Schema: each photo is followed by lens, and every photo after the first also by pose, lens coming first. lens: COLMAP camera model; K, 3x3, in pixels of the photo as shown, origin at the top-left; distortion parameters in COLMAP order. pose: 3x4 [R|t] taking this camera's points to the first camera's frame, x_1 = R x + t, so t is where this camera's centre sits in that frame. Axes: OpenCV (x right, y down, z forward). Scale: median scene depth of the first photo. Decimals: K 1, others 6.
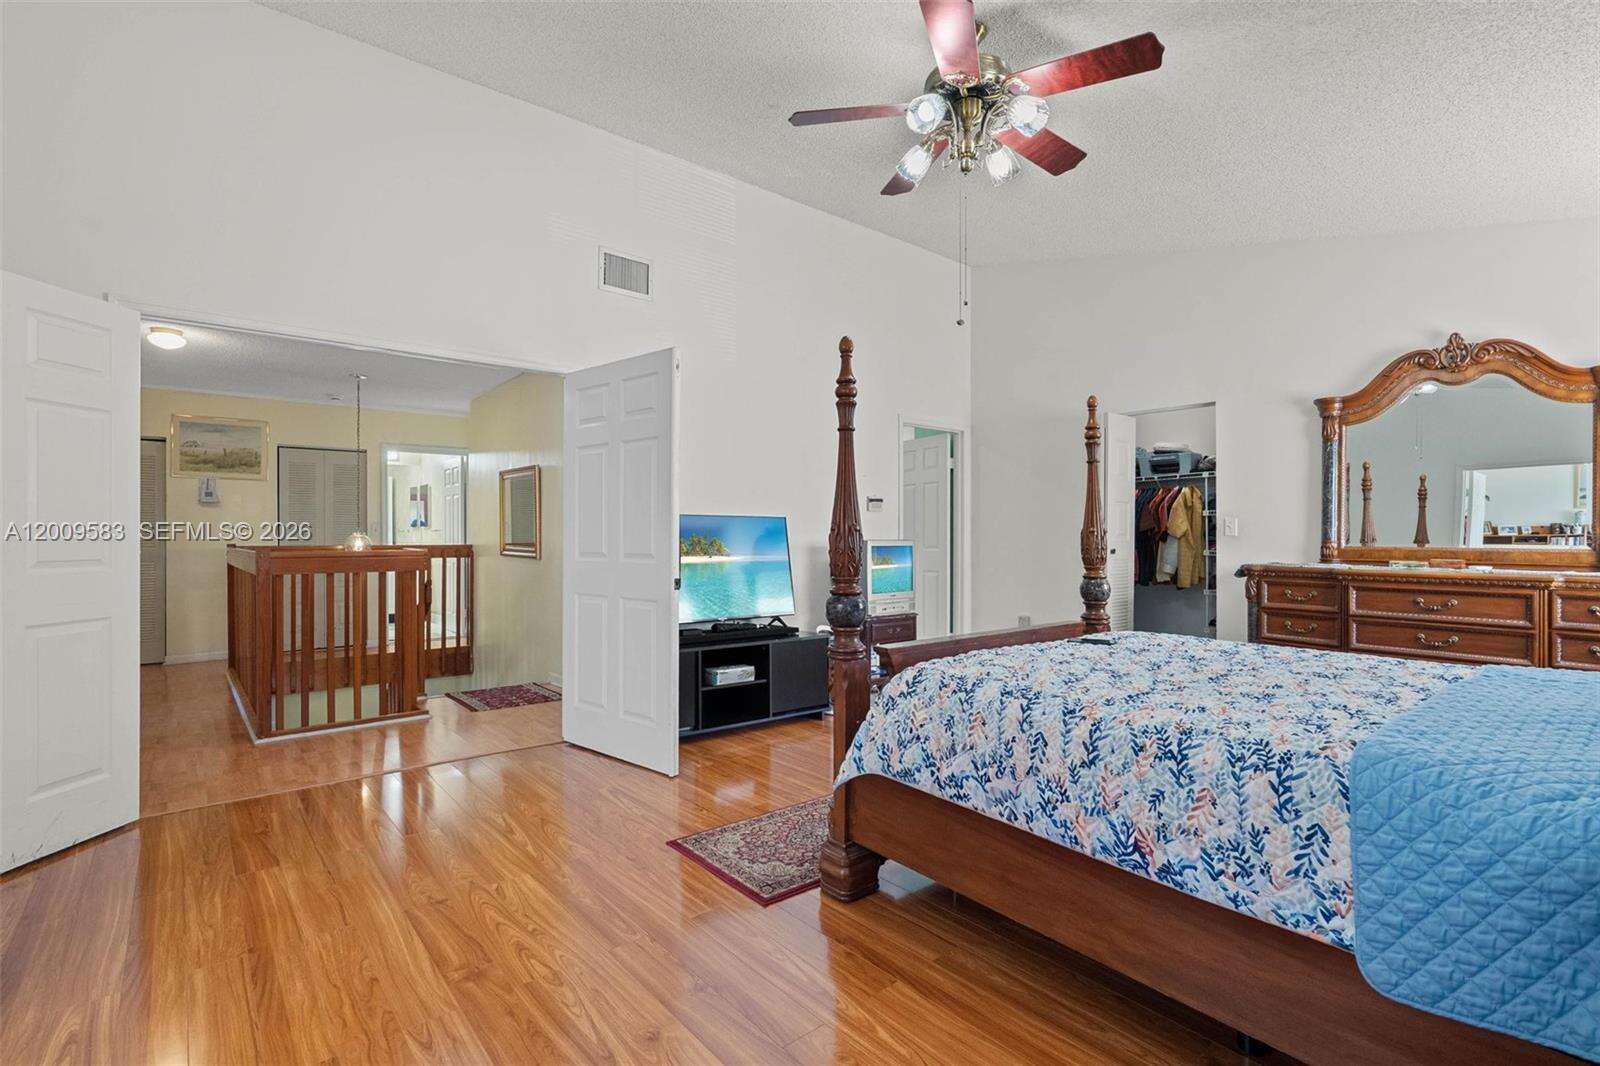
lens RADIAL K [[748.4, 0, 792.3], [0, 748.4, 533.7], [0, 0, 1]] dist [-0.006535, 0.000437]
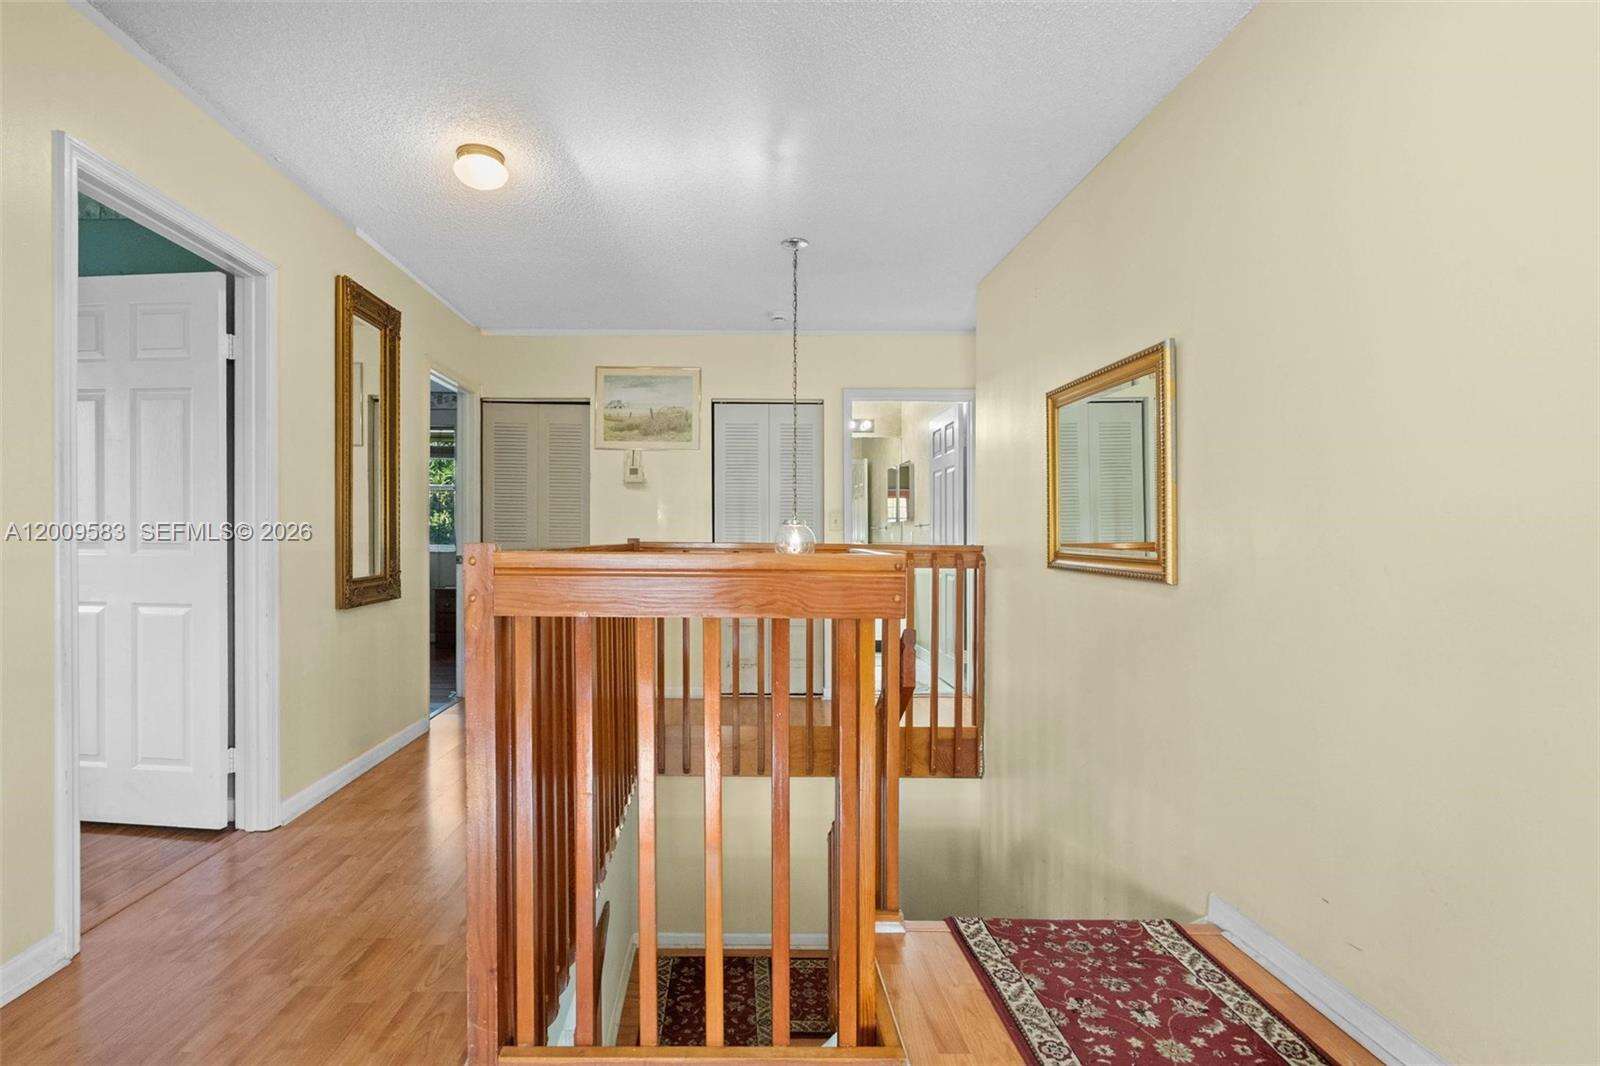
lens RADIAL K [[748.4, 0, 782.9], [0, 748.4, 537.4], [0, 0, 1]] dist [-0.006535, 0.000437]
pose [[0.802148, 0.000049, -0.597125, -0.224231], [-0.001152, 0.999998, -0.001466, 0.010635], [0.597124, 0.001863, 0.802147, 0.485748]]
